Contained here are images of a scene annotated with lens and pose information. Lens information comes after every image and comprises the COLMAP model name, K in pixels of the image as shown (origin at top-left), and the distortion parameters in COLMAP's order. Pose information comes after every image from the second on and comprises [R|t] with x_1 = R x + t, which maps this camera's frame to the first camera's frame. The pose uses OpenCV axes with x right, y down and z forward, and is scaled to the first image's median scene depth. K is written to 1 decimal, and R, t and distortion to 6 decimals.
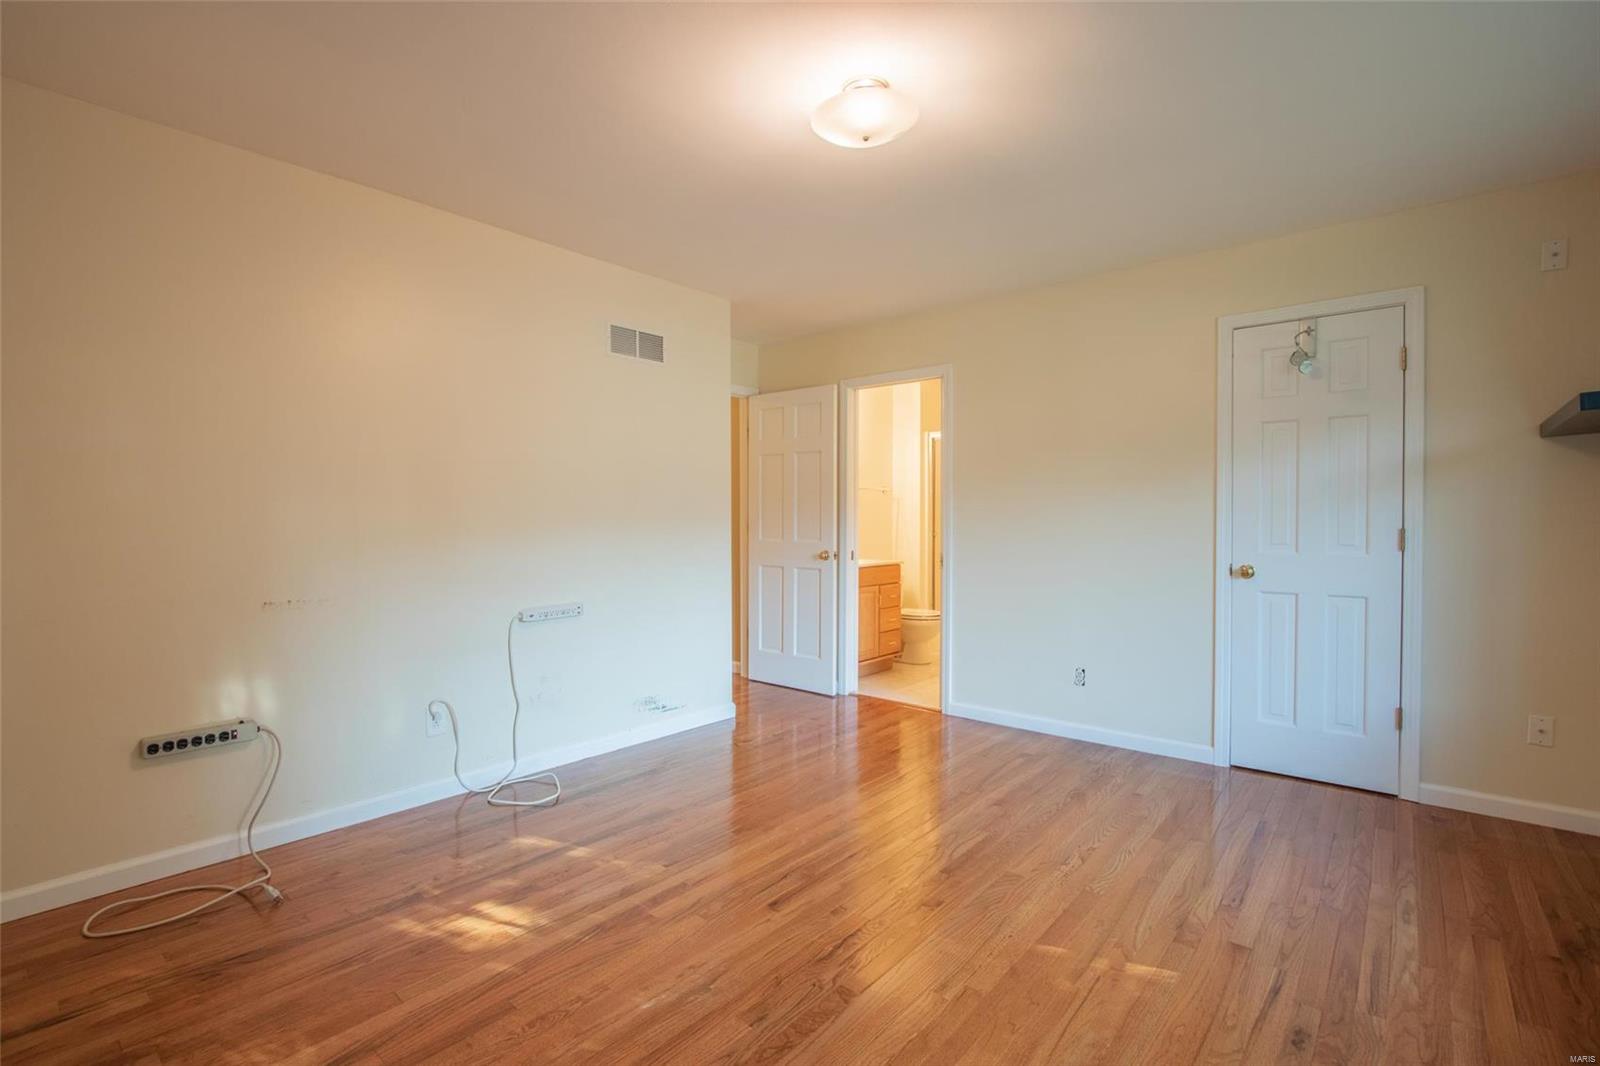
lens RADIAL K [[743.0, 0, 786.7], [0, 743.0, 526.5], [0, 0, 1]] dist [-0.012900, 0.000223]
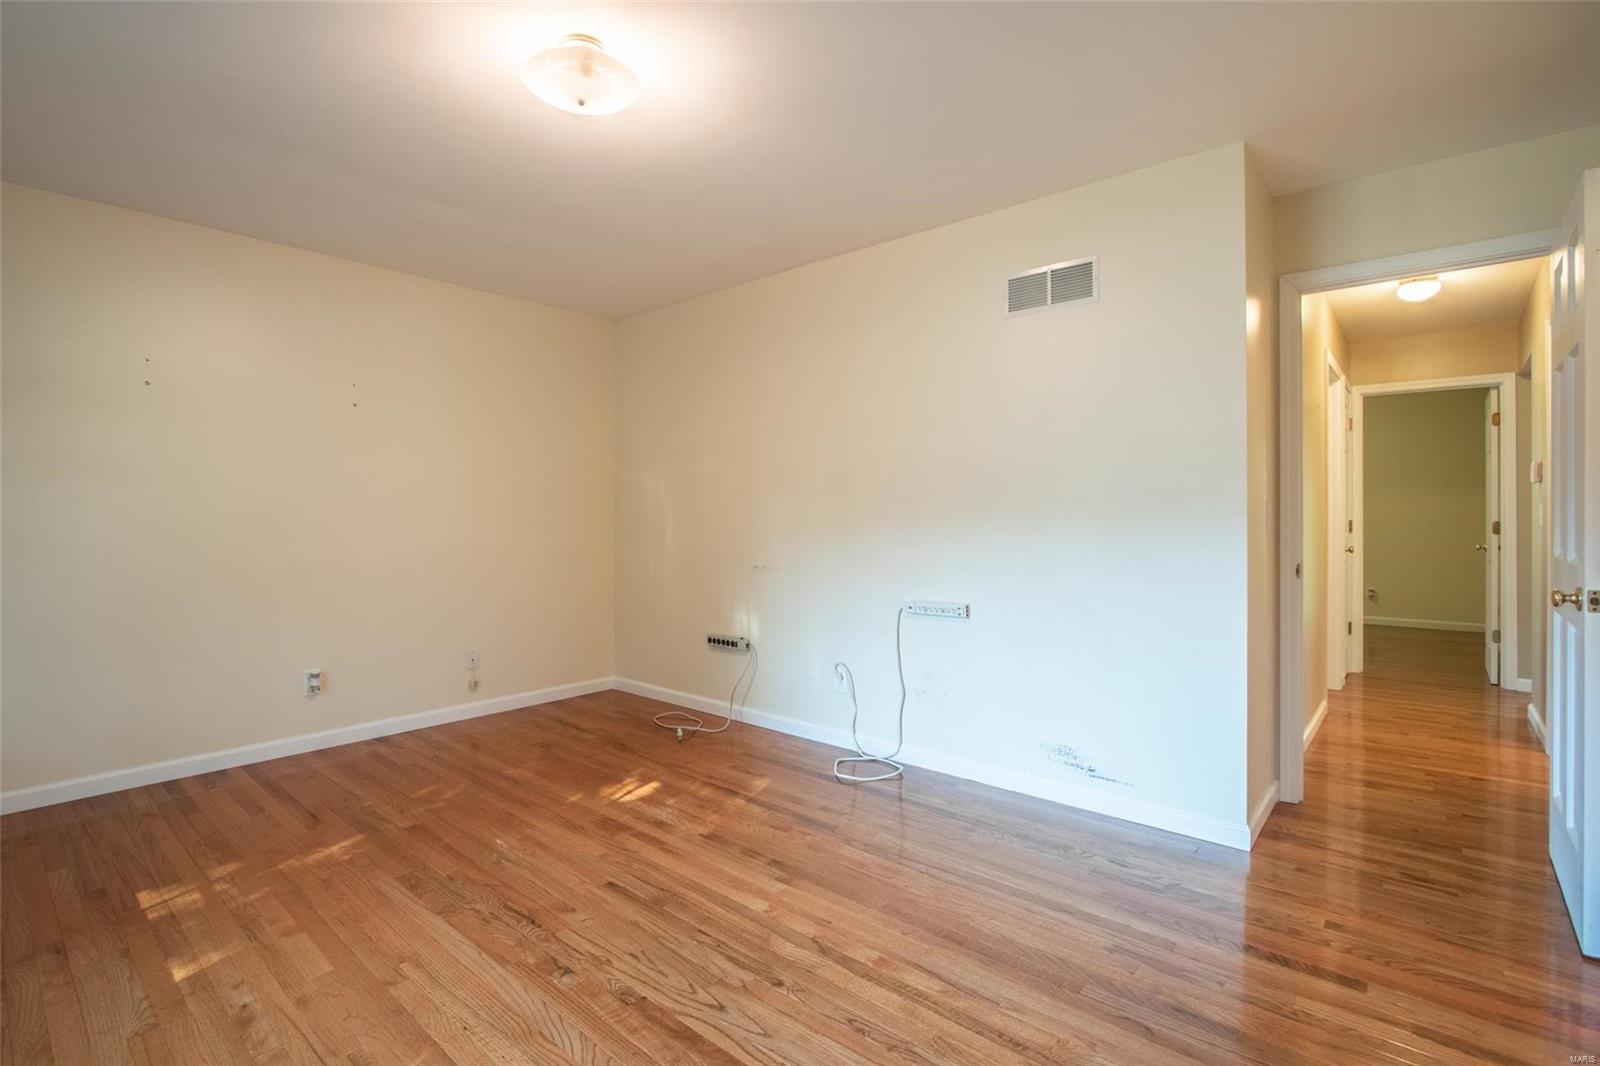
lens RADIAL K [[743.0, 0, 754.7], [0, 743.0, 510.1], [0, 0, 1]] dist [-0.012900, 0.000223]
pose [[-0.030651, -0.008404, -0.999495, 0.882993], [-0.010031, 0.999917, -0.008100, -0.002570], [0.999480, 0.009778, -0.030732, 1.074439]]
